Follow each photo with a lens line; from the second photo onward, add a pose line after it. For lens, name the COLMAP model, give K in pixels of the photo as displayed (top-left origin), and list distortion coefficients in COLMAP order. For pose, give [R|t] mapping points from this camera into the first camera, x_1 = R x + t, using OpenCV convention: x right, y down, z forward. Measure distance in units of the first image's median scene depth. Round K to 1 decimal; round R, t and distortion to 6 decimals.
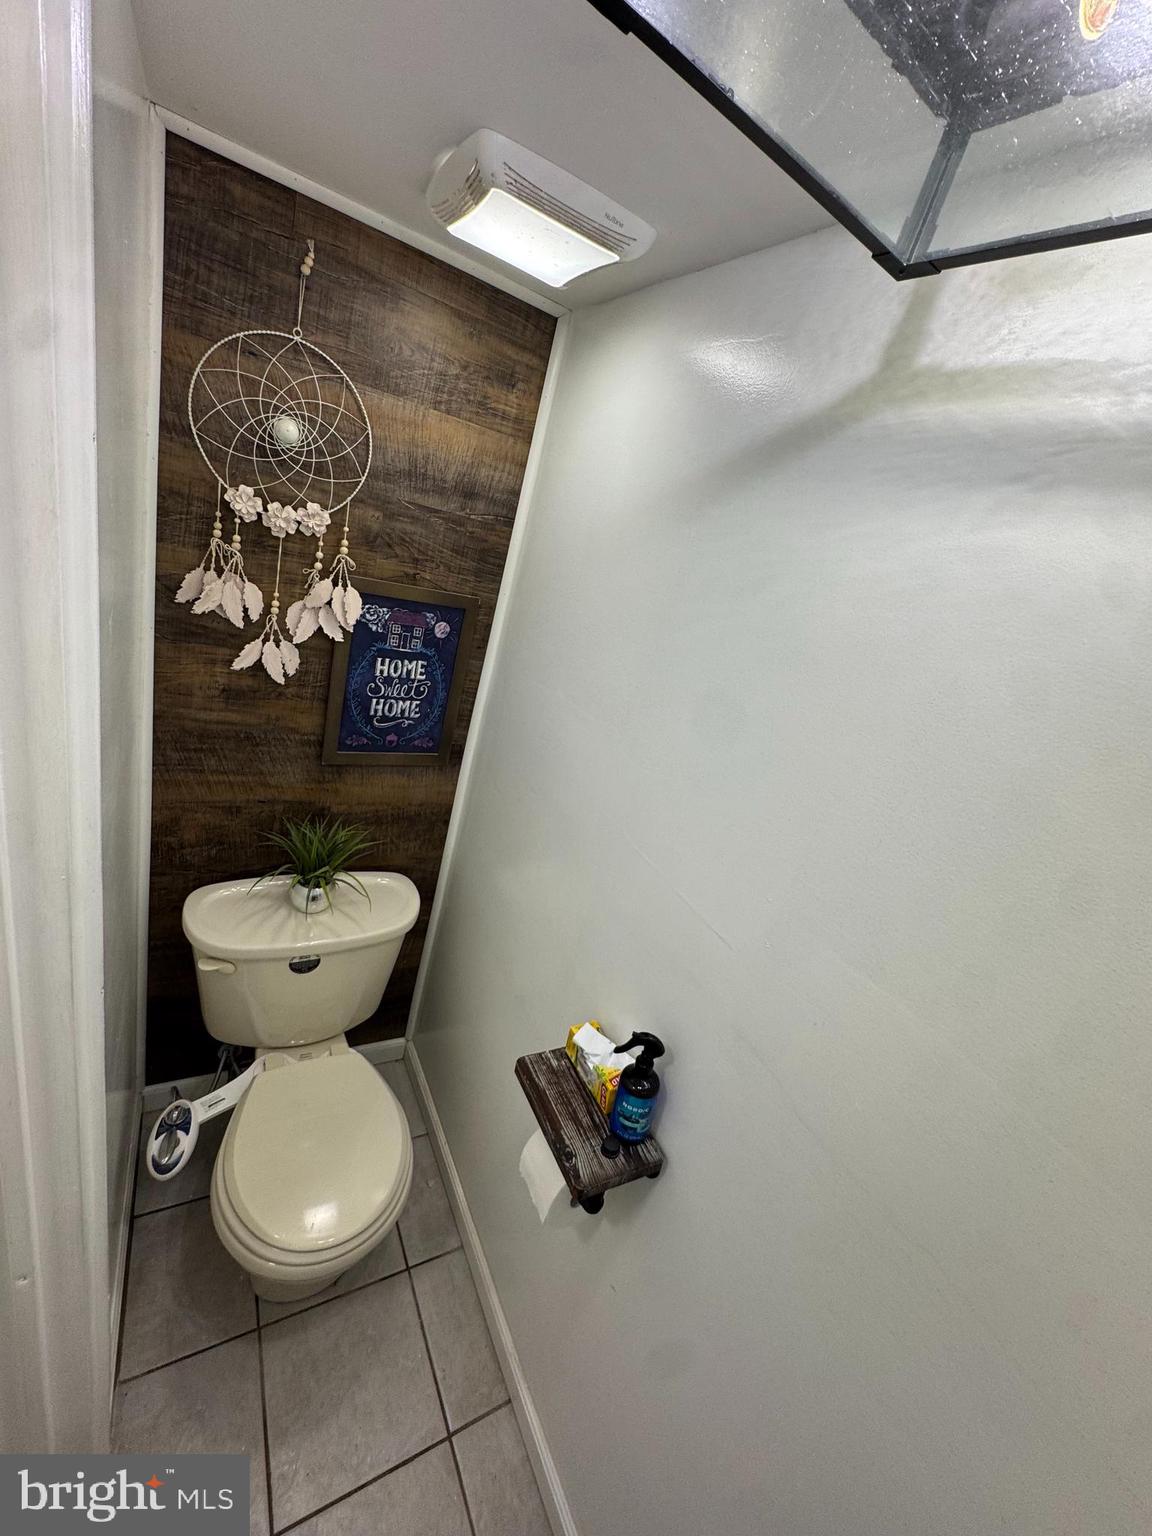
lens RADIAL K [[618.0, 0, 572.5], [0, 618.0, 768.4], [0, 0, 1]] dist [-0.000234, -0.000309]
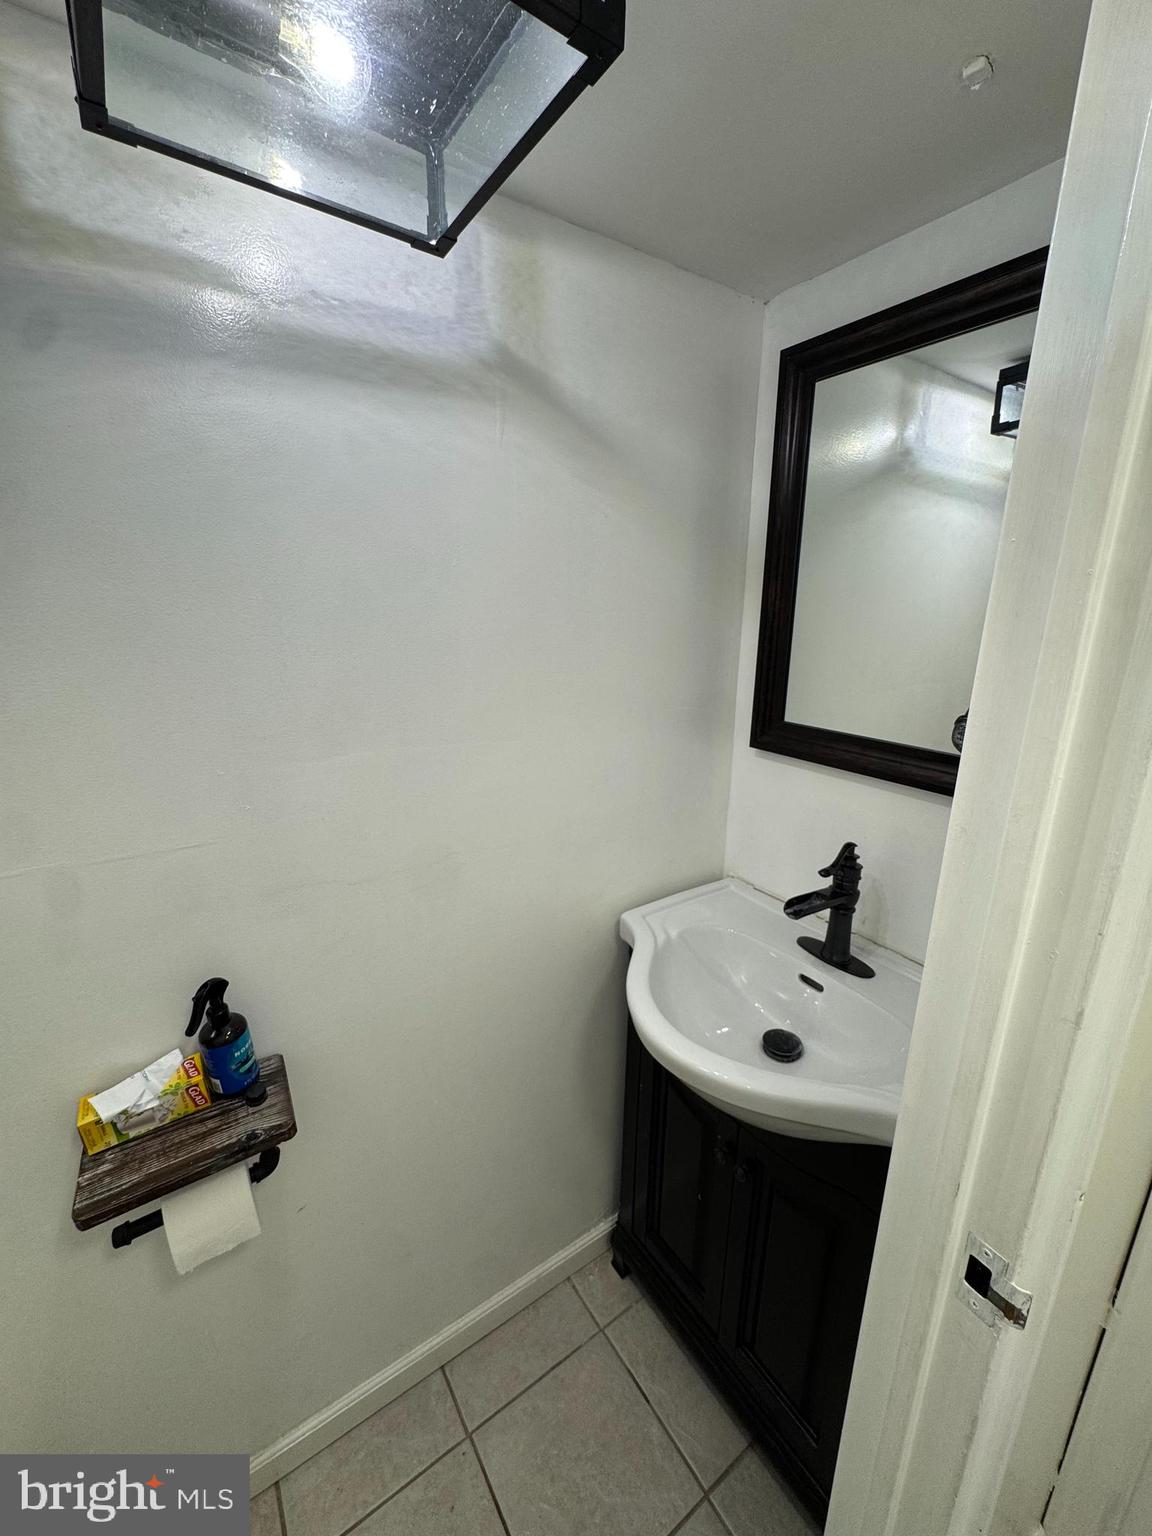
lens RADIAL K [[618.0, 0, 573.1], [0, 618.0, 768.8], [0, 0, 1]] dist [-0.000234, -0.000309]
pose [[-0.082590, -0.502018, 0.860905, -0.549629], [0.323545, 0.803557, 0.499615, -0.113251], [-0.942601, 0.319805, 0.096060, 0.282766]]
